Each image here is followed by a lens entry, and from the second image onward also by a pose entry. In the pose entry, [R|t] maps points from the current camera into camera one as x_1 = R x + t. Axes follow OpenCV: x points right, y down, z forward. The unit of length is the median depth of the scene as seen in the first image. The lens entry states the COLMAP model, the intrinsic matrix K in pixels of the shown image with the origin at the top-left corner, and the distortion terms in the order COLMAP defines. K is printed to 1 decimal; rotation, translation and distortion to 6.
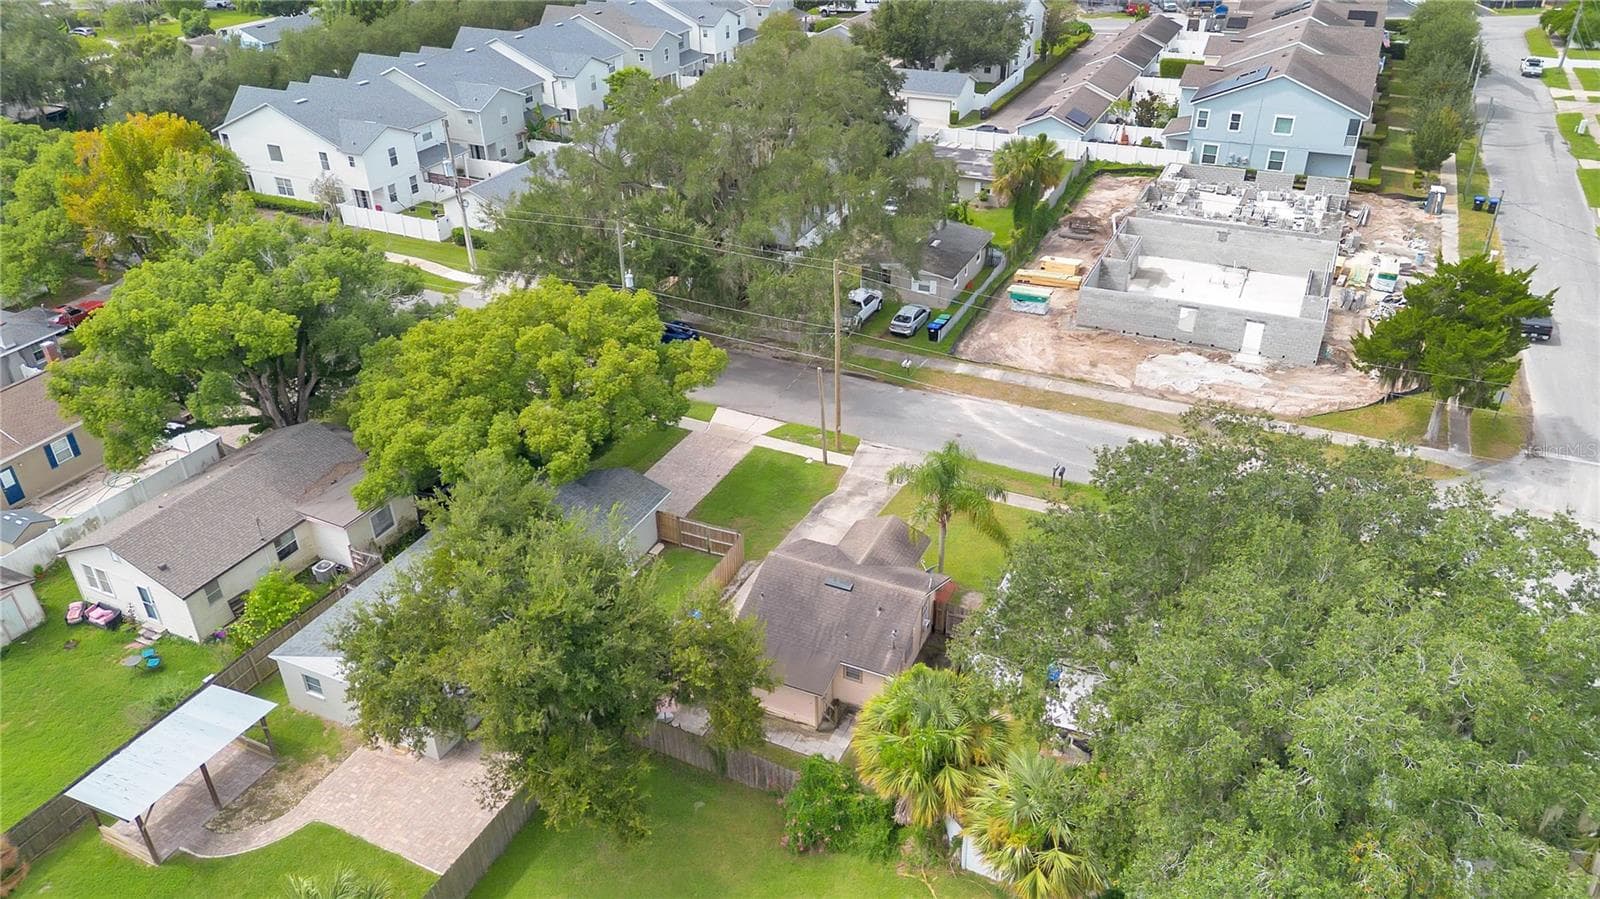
lens RADIAL K [[1141.6, 0, 800.0], [0, 1141.6, 449.5], [0, 0, 1]] dist [0.090746, -0.104523]
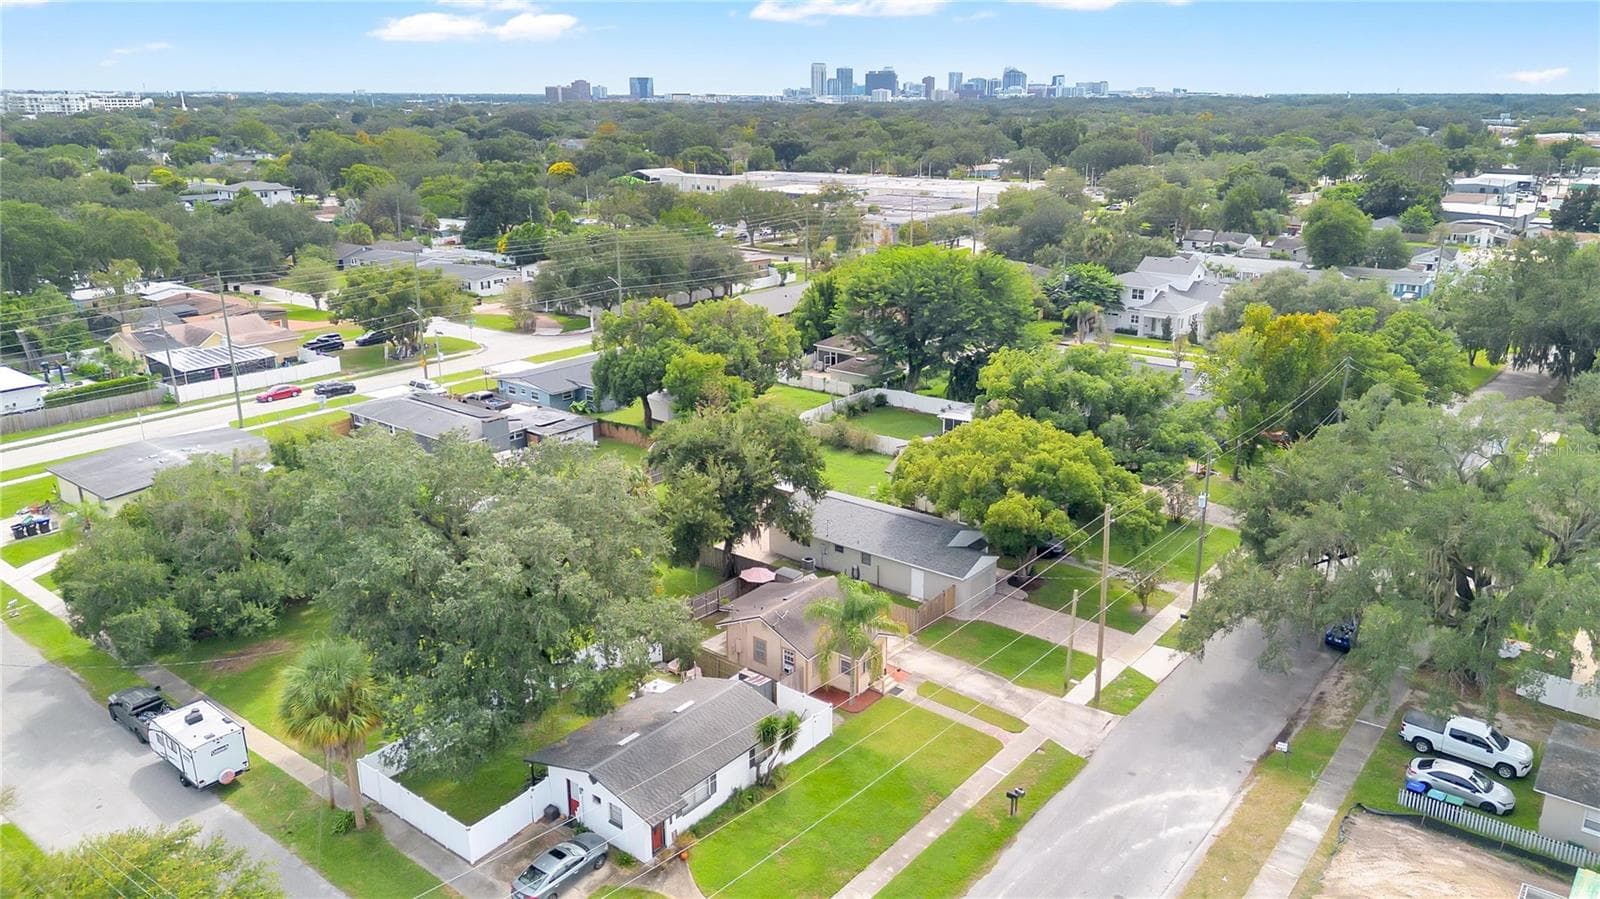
lens RADIAL K [[1142.6, 0, 800.0], [0, 1142.6, 449.5], [0, 0, 1]] dist [0.102543, -0.168763]
pose [[-0.242758, 0.307162, -0.920174, 0.845648], [-0.483817, 0.783822, 0.389286, -0.384969], [0.840827, 0.539698, -0.041669, 0.630766]]
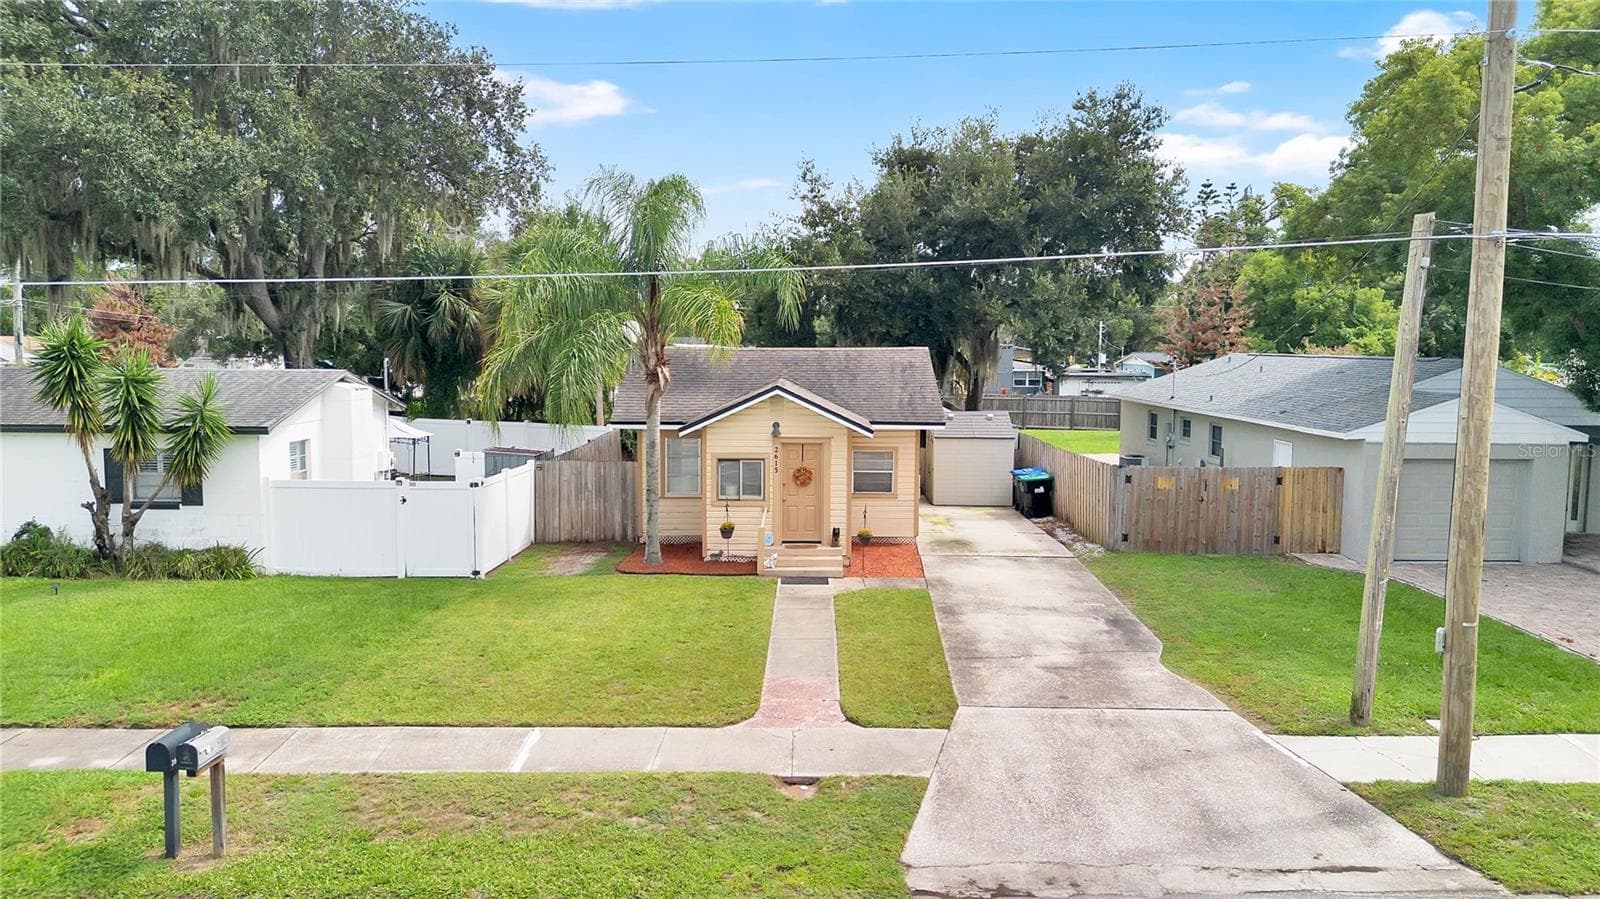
lens RADIAL K [[1142.6, 0, 800.0], [0, 1142.6, 449.5], [0, 0, 1]] dist [0.102543, -0.168763]
pose [[-0.905356, 0.048747, -0.421846, 0.180751], [-0.211461, 0.809715, 0.547399, -0.108551], [0.368259, 0.584795, -0.722772, 0.946735]]
